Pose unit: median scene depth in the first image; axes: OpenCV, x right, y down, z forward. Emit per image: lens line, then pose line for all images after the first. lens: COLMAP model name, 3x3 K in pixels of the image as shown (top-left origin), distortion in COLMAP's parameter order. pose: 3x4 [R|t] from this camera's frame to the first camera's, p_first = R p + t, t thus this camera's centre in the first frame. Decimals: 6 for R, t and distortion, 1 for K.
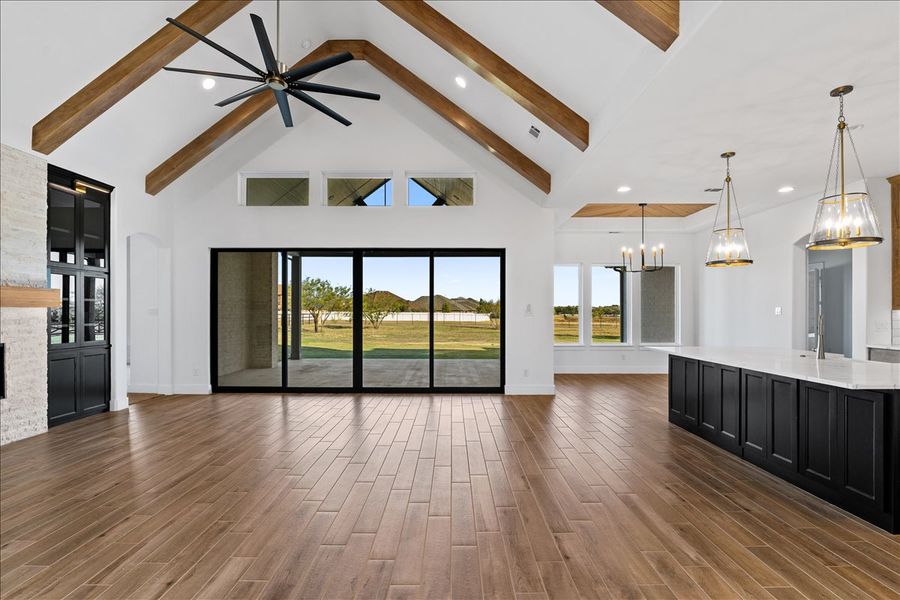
lens RADIAL K [[427.0, 0, 453.0], [0, 427.0, 311.6], [0, 0, 1]] dist [-0.006225, -0.002201]
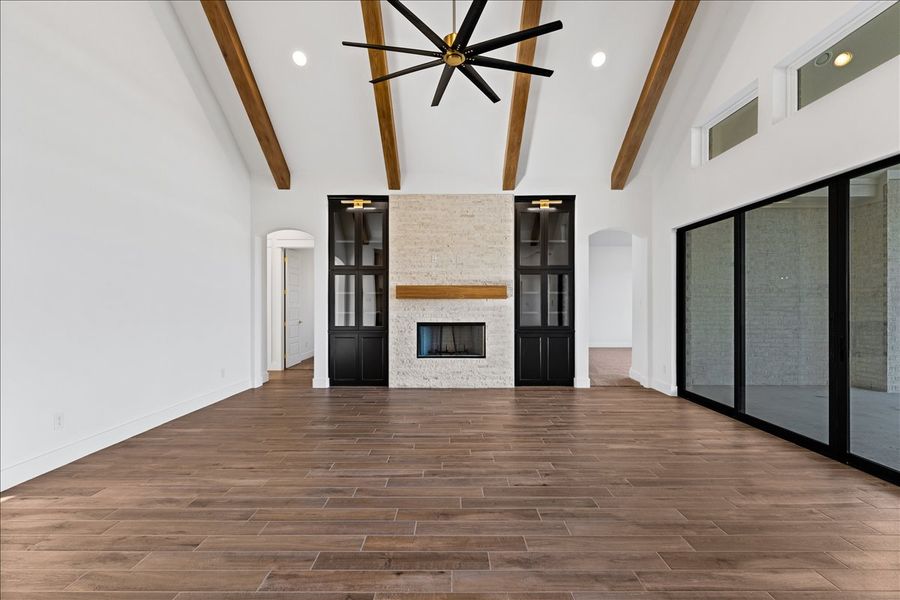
lens RADIAL K [[408.0, 0, 445.4], [0, 408.0, 304.7], [0, 0, 1]] dist [0.000579, -0.002153]
pose [[-0.010185, -0.000145, -0.999948, 0.270486], [-0.000926, 1.000000, -0.000136, 0.006313], [0.999948, 0.000925, -0.010185, 0.543430]]
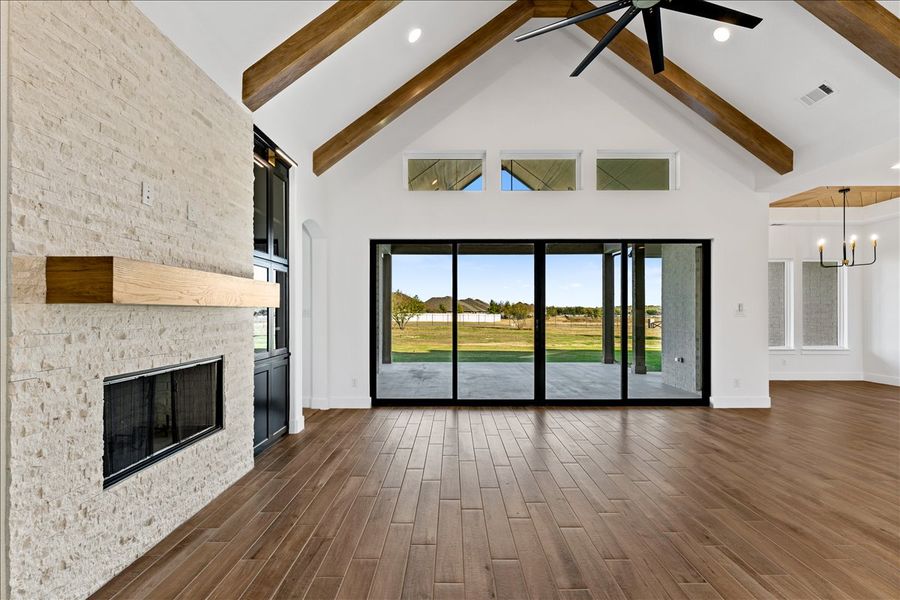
lens RADIAL K [[408.0, 0, 451.0], [0, 408.0, 311.7], [0, 0, 1]] dist [0.000579, -0.002153]
pose [[0.999989, -0.003095, 0.003567, -0.411861], [0.003103, 0.999993, -0.002265, 0.000158], [-0.003560, 0.002276, 0.999991, 0.171212]]
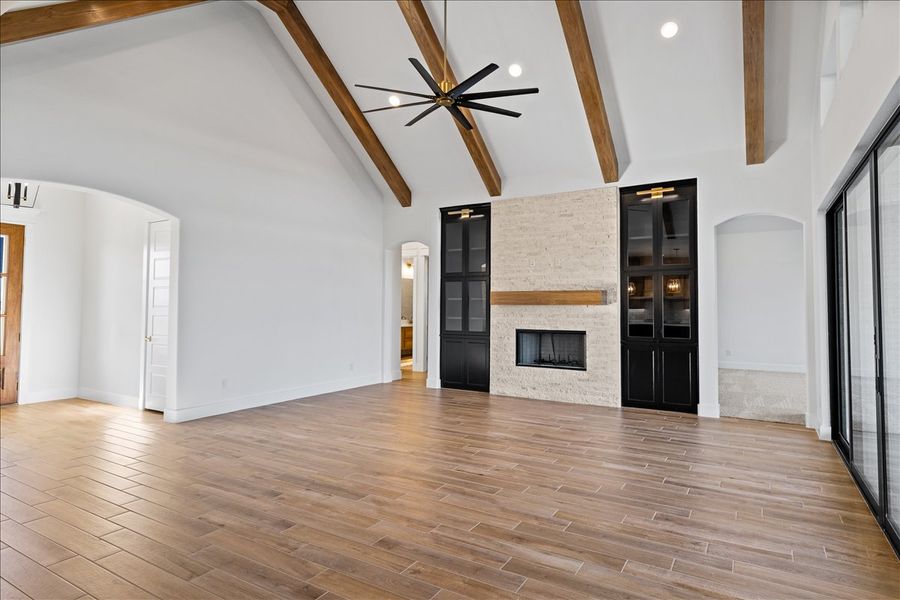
lens RADIAL K [[497.5, 0, 441.4], [0, 497.5, 291.0], [0, 0, 1]] dist [0.000437, 0.001284]
pose [[-0.529322, -0.033334, -0.847766, 0.365568], [-0.007939, 0.999379, -0.034339, 0.001493], [0.848384, -0.011446, -0.529258, 0.915603]]
